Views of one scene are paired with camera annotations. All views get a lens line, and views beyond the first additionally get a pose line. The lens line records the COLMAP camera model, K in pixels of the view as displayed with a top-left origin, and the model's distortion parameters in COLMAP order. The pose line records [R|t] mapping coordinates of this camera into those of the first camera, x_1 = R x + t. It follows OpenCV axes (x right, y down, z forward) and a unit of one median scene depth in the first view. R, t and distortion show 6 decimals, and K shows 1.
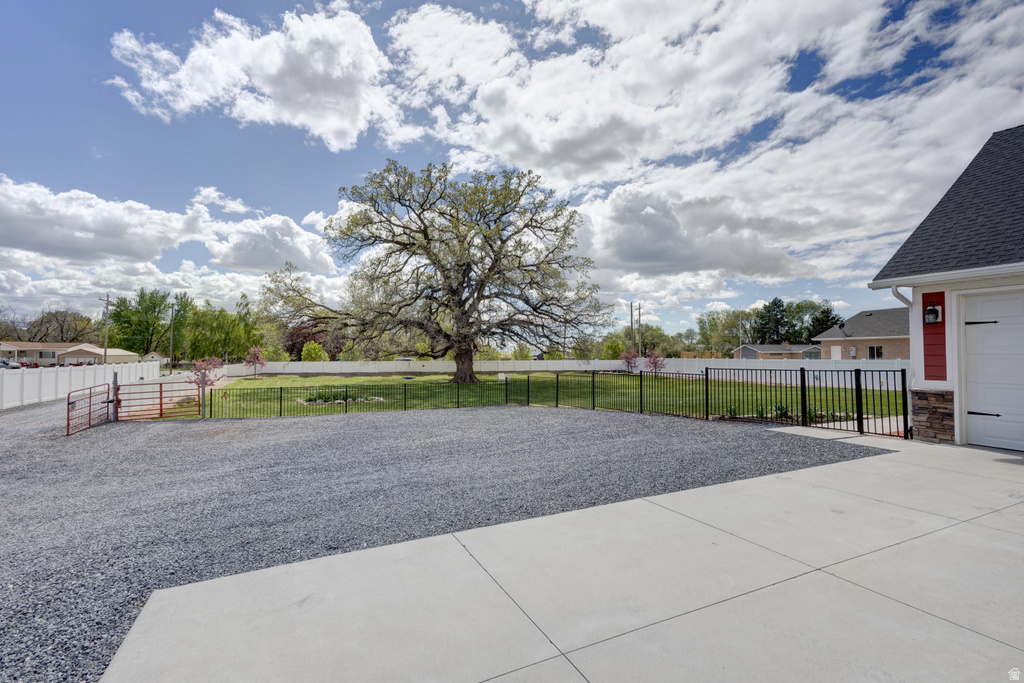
lens RADIAL K [[475.1, 0, 512.0], [0, 475.1, 341.5], [0, 0, 1]] dist [0.008363, 0.000245]
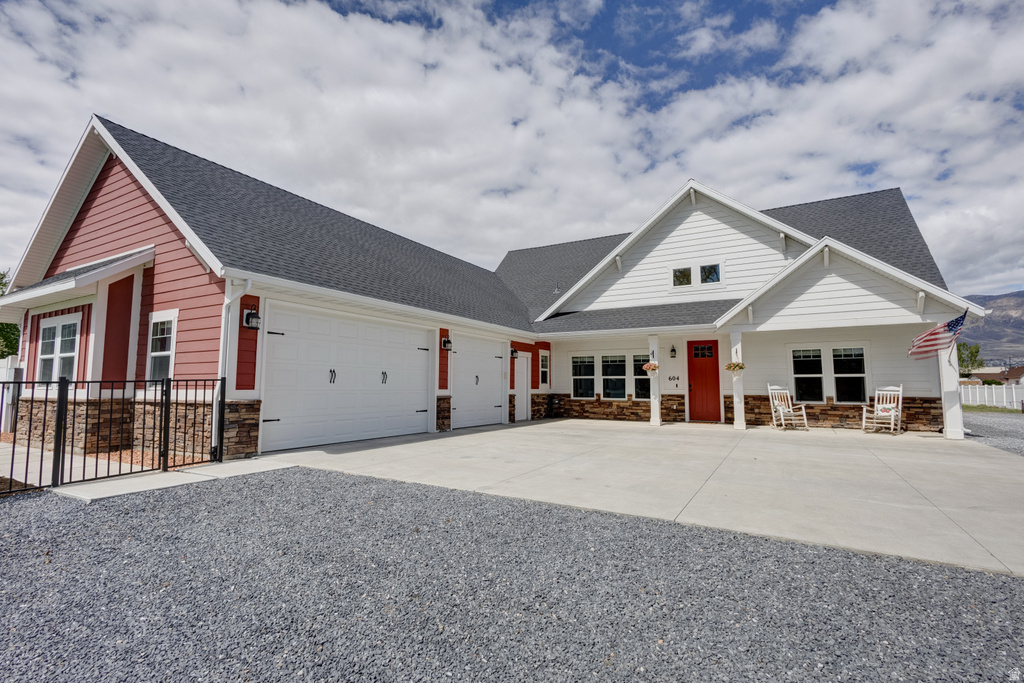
lens RADIAL K [[475.1, 0, 512.0], [0, 475.1, 341.5], [0, 0, 1]] dist [0.008363, 0.000245]
pose [[-0.565674, 0.080404, 0.820700, -0.141624], [-0.011524, 0.994367, -0.105361, 0.067165], [-0.824548, -0.069058, -0.561561, 0.928800]]
